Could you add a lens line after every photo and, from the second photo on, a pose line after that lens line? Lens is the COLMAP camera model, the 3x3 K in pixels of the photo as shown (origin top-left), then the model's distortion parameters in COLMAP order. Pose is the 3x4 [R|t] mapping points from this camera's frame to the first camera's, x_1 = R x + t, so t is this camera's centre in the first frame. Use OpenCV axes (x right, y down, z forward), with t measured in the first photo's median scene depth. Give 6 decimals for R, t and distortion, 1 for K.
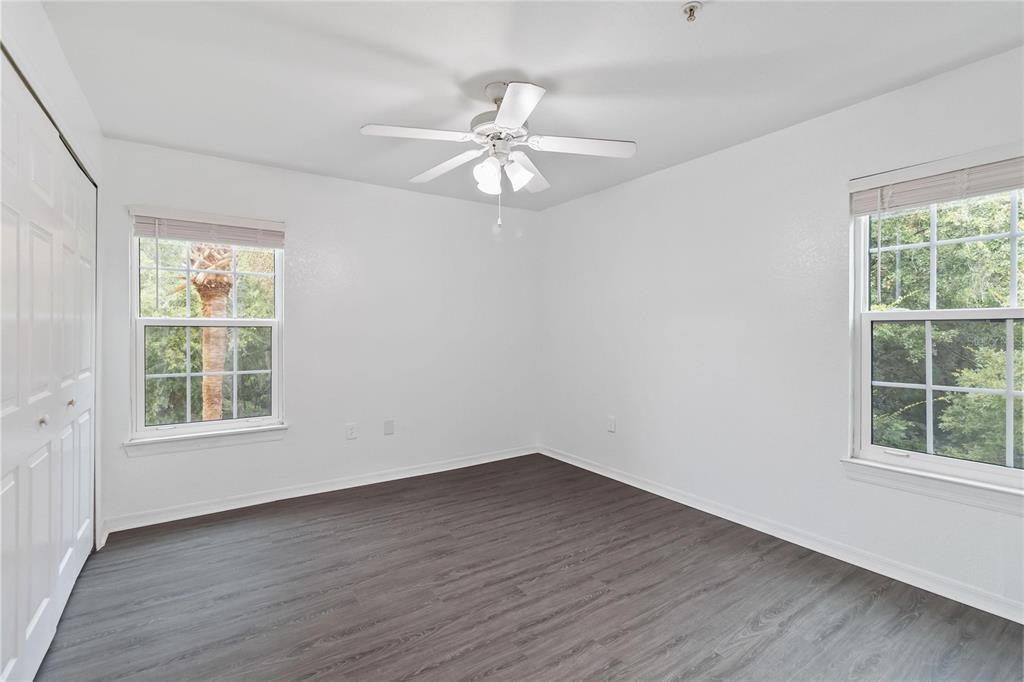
lens RADIAL K [[478.6, 0, 513.1], [0, 478.6, 318.9], [0, 0, 1]] dist [-0.001312, -0.000279]
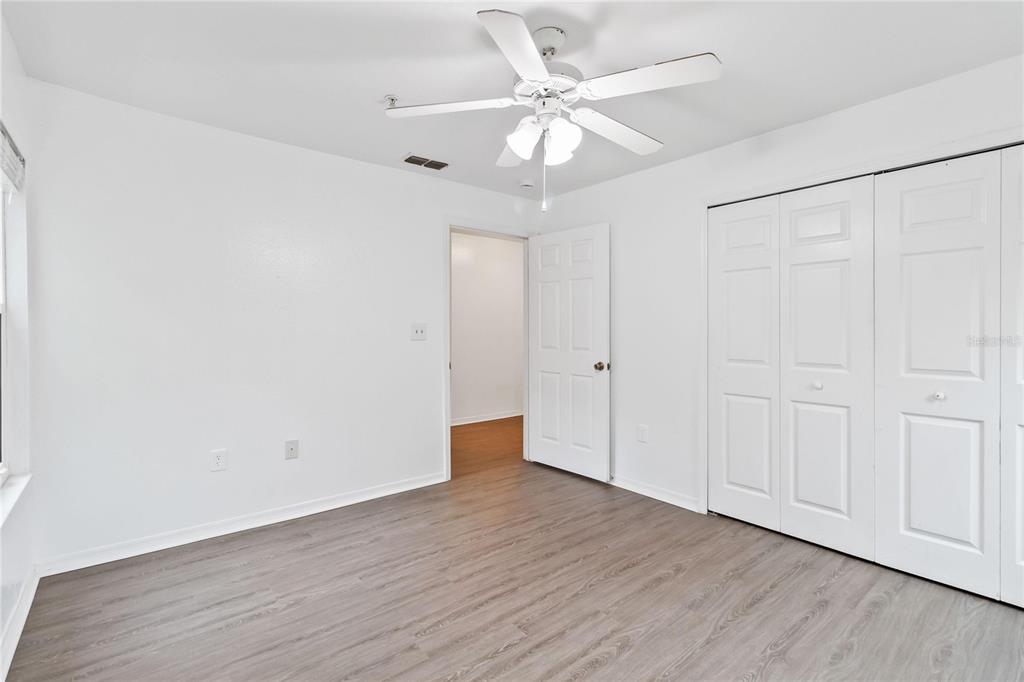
lens RADIAL K [[478.6, 0, 513.1], [0, 478.6, 318.9], [0, 0, 1]] dist [-0.001312, -0.000279]
pose [[-0.996091, -0.003415, -0.088266, 0.114711], [-0.000199, 0.999336, -0.036422, 0.043481], [0.088331, -0.036263, -0.995431, 2.010947]]
